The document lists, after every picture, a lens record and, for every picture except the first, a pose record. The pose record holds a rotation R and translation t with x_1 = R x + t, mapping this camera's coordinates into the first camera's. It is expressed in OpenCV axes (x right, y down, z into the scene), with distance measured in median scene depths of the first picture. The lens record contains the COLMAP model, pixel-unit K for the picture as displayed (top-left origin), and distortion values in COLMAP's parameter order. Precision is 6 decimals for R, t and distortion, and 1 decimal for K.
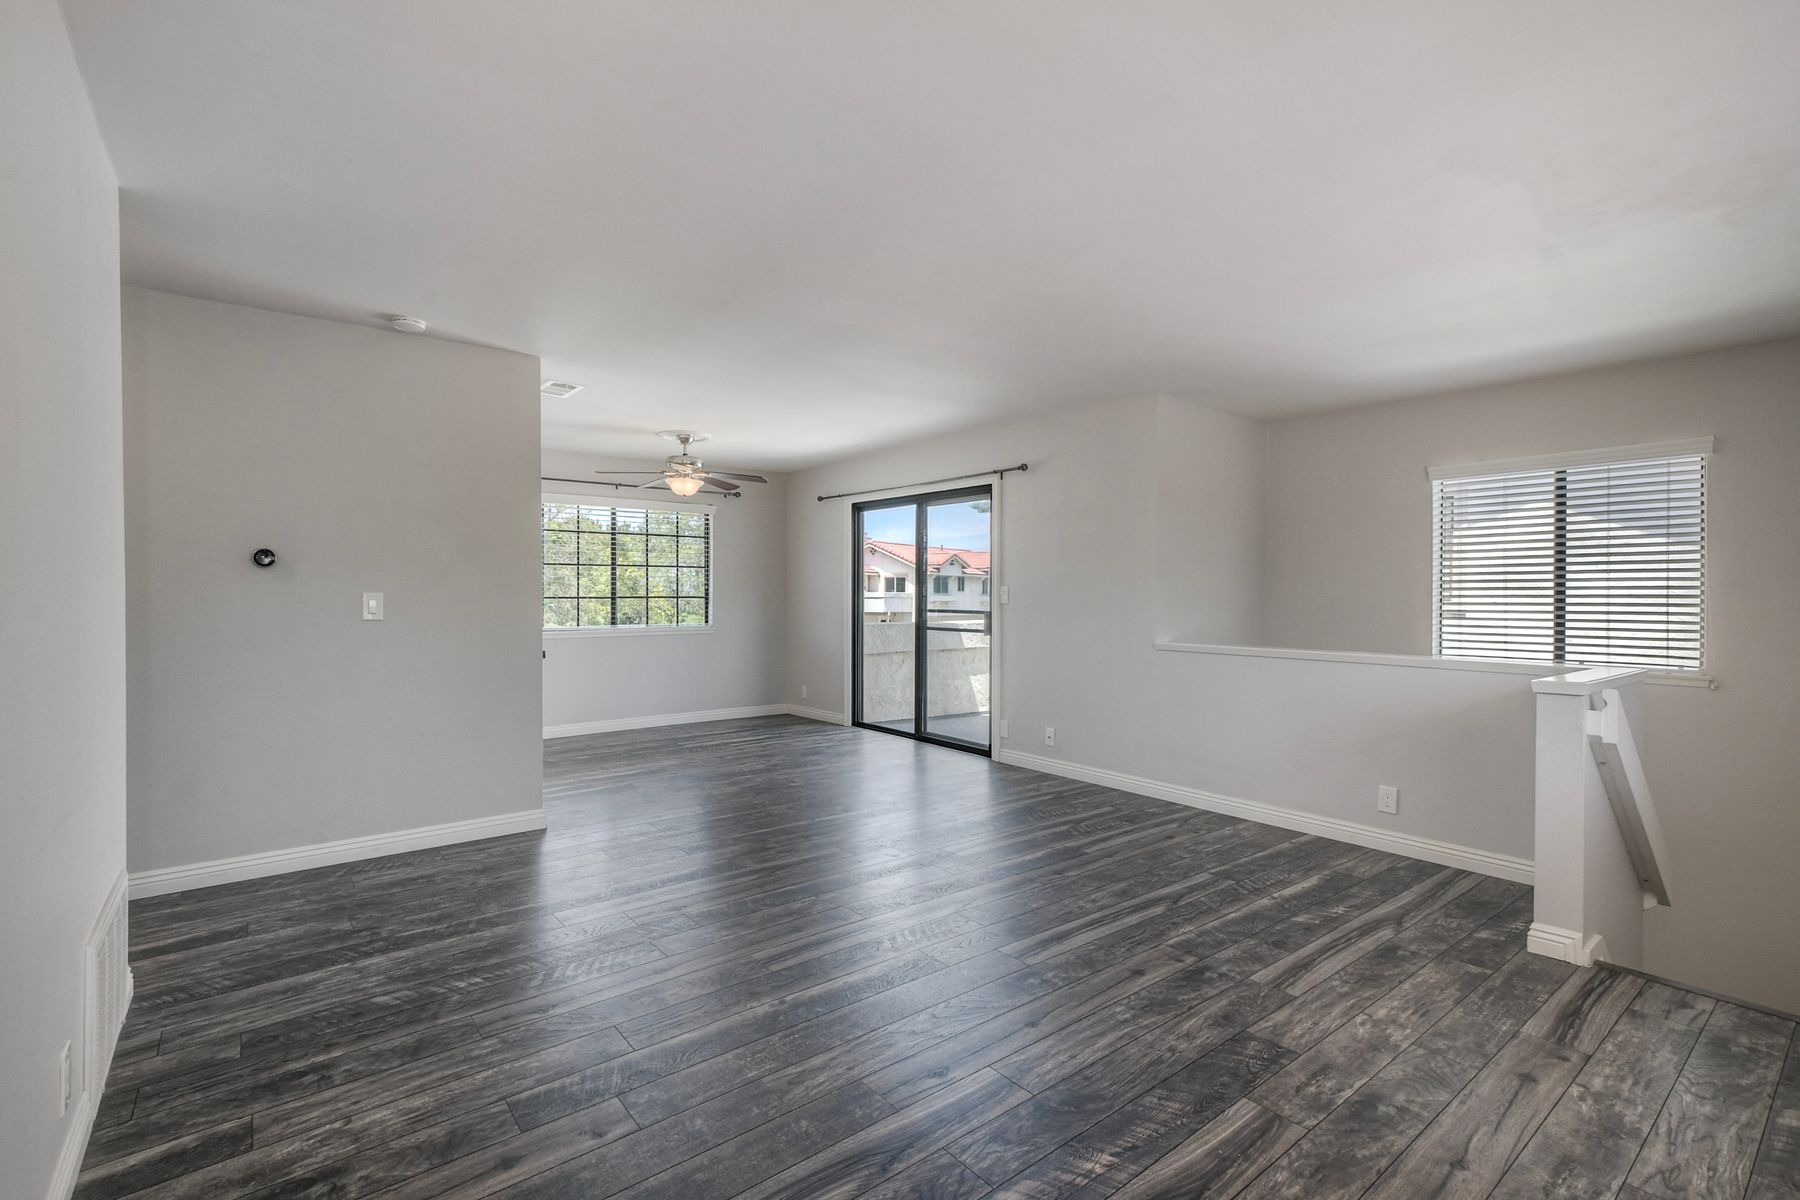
lens RADIAL K [[803.4, 0, 908.1], [0, 803.4, 604.0], [0, 0, 1]] dist [0.007272, -0.000245]
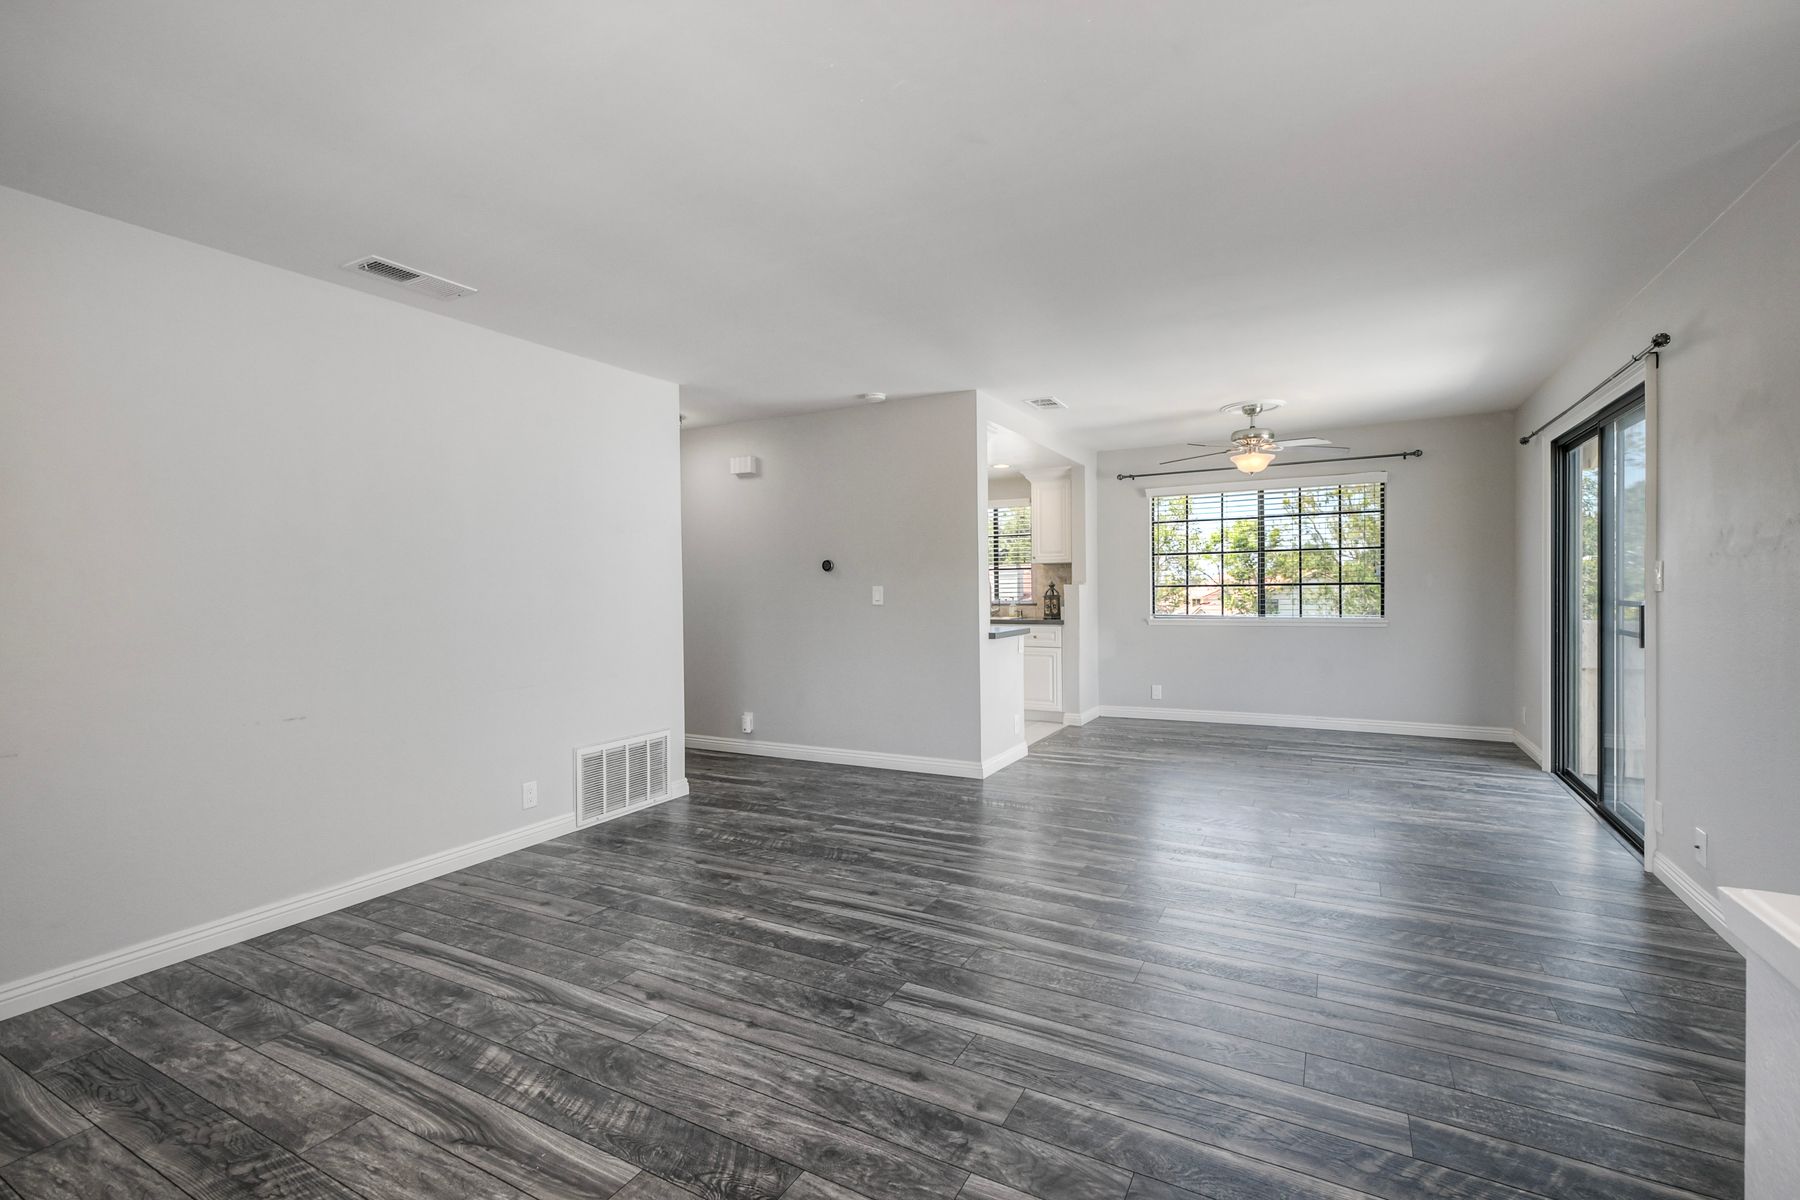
lens RADIAL K [[803.4, 0, 908.0], [0, 803.4, 593.9], [0, 0, 1]] dist [0.007272, -0.000245]
pose [[0.389351, 0.000731, -0.921089, 0.909801], [0.004935, 0.999984, 0.002880, -0.005103], [0.921076, -0.005666, 0.389341, 0.637911]]
